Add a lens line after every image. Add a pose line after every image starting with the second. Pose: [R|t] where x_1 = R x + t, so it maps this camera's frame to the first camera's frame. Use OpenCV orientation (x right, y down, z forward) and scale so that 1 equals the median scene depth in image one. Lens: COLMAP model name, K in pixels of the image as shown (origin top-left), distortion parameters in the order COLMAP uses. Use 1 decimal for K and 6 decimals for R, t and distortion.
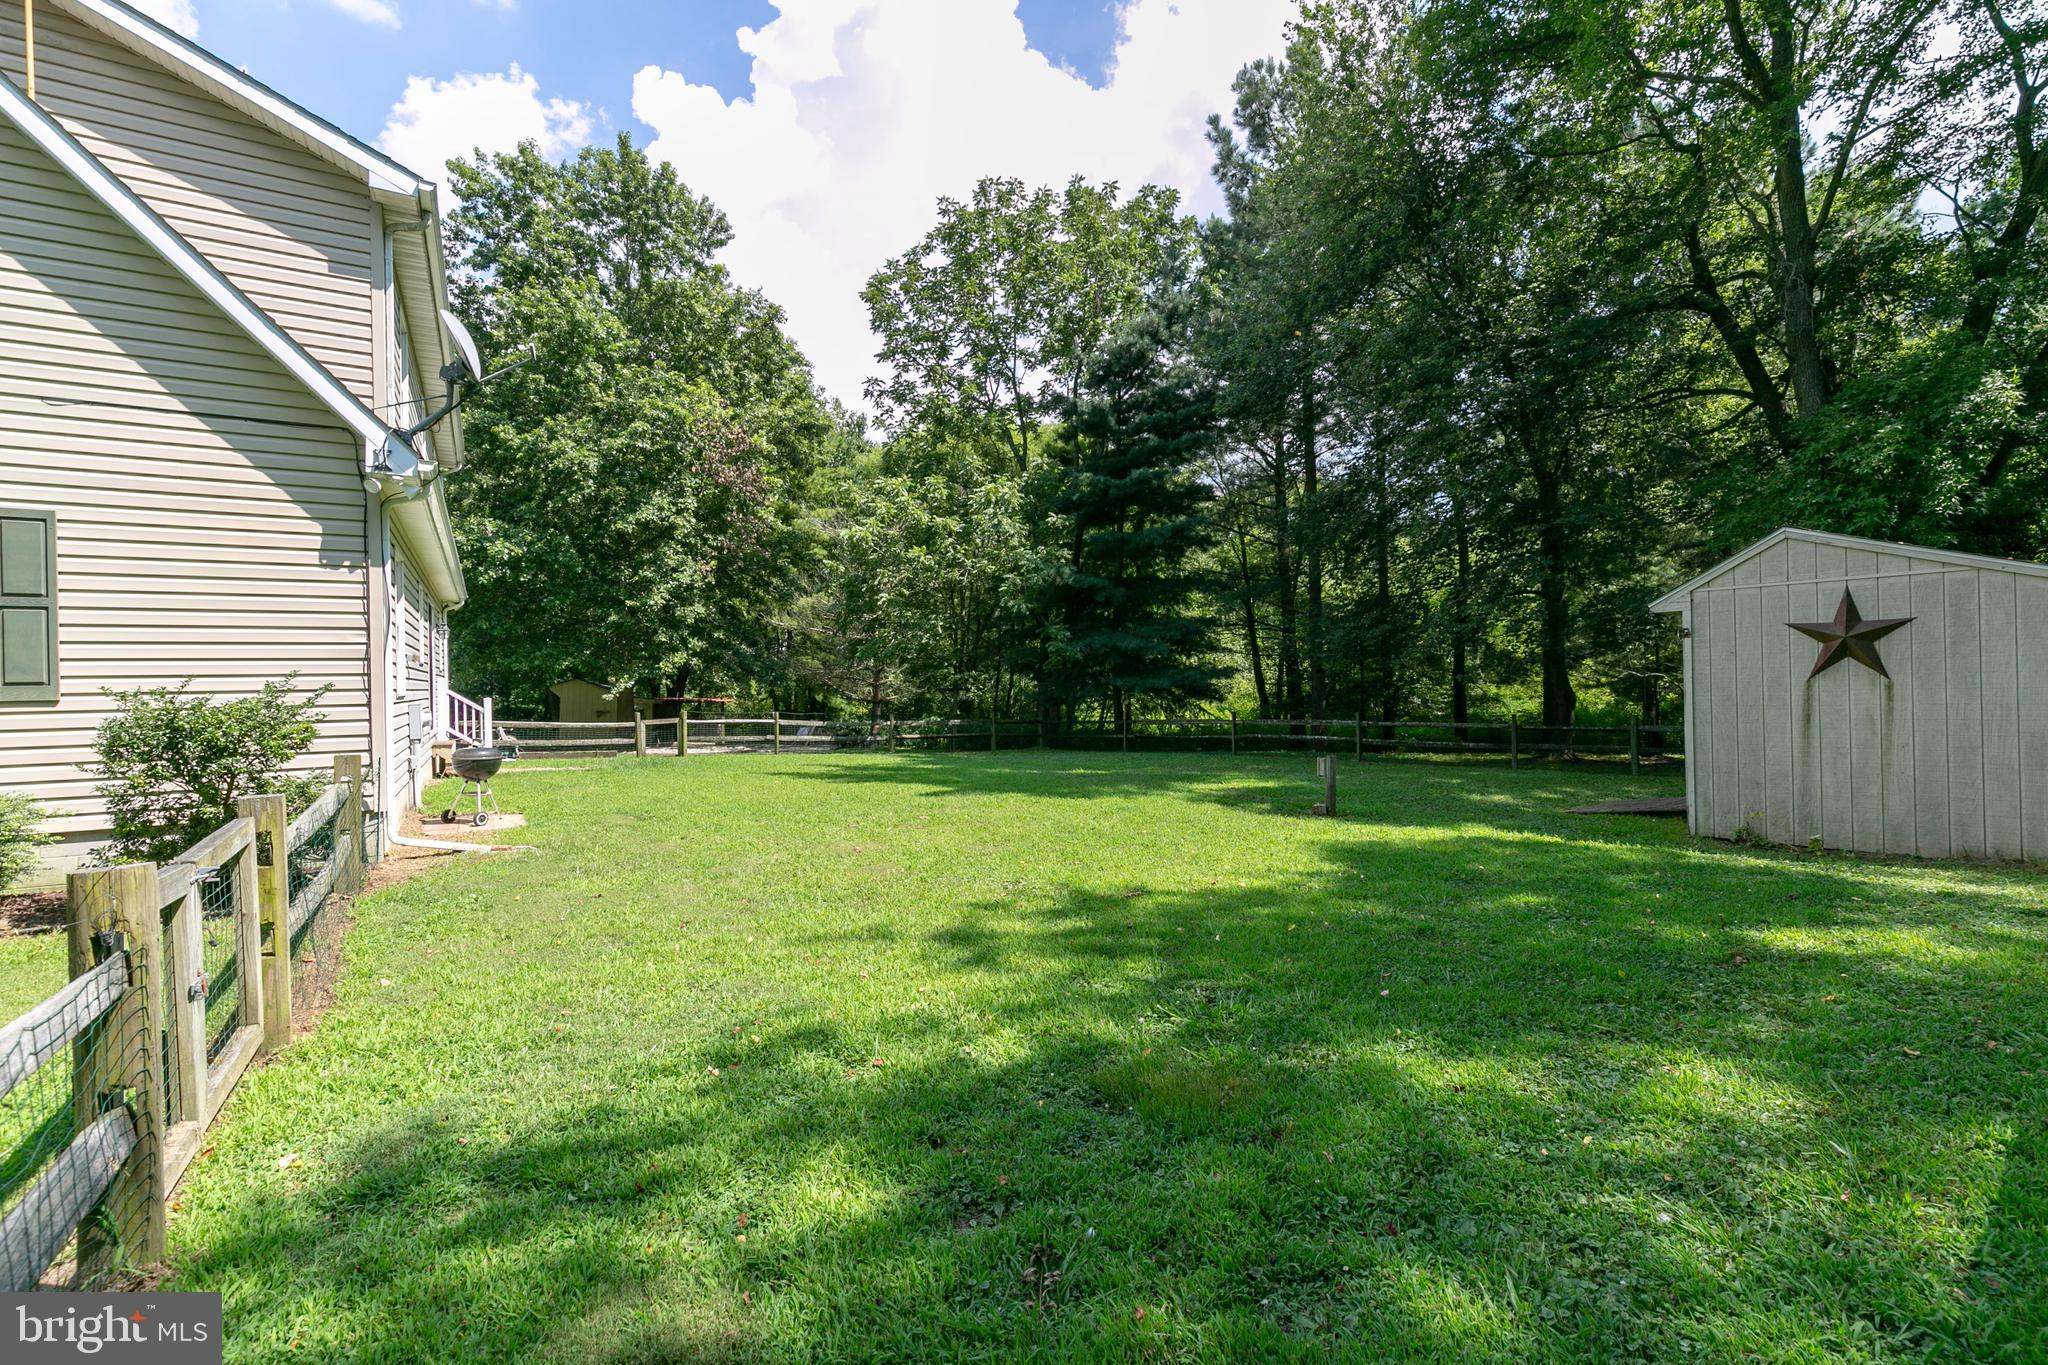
lens RADIAL K [[923.0, 0, 1028.0], [0, 923.0, 684.0], [0, 0, 1]] dist [0.008933, -0.002703]
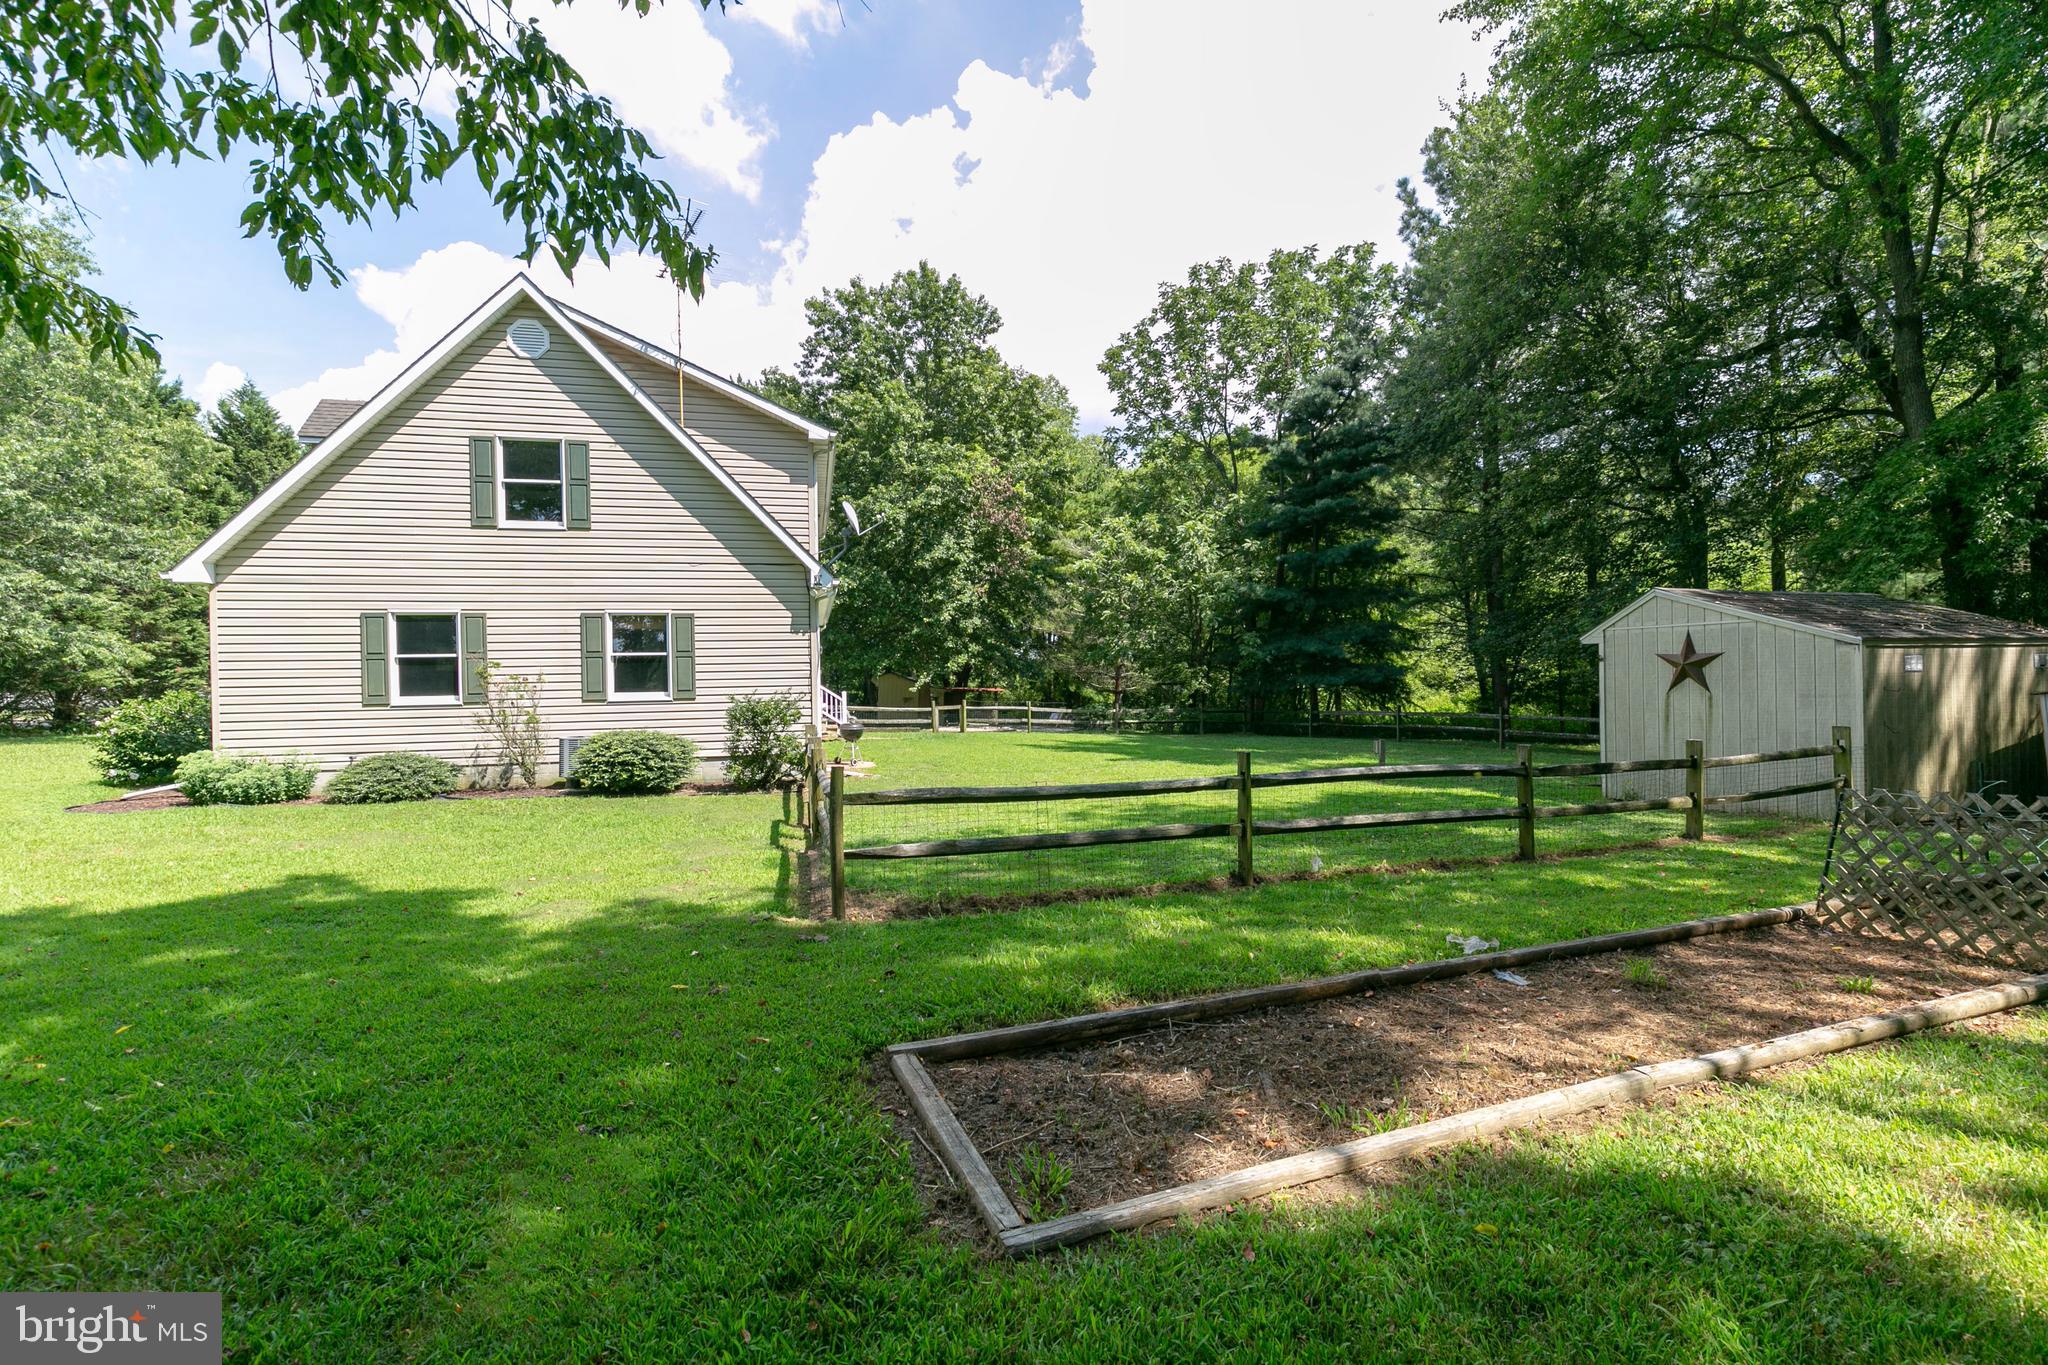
lens RADIAL K [[923.0, 0, 1021.9], [0, 923.0, 691.0], [0, 0, 1]] dist [0.008933, -0.002703]
pose [[0.954457, 0.007041, -0.298265, 0.096964], [-0.000150, 0.999733, 0.023119, -0.013094], [0.298348, -0.022021, 0.954203, -0.231041]]
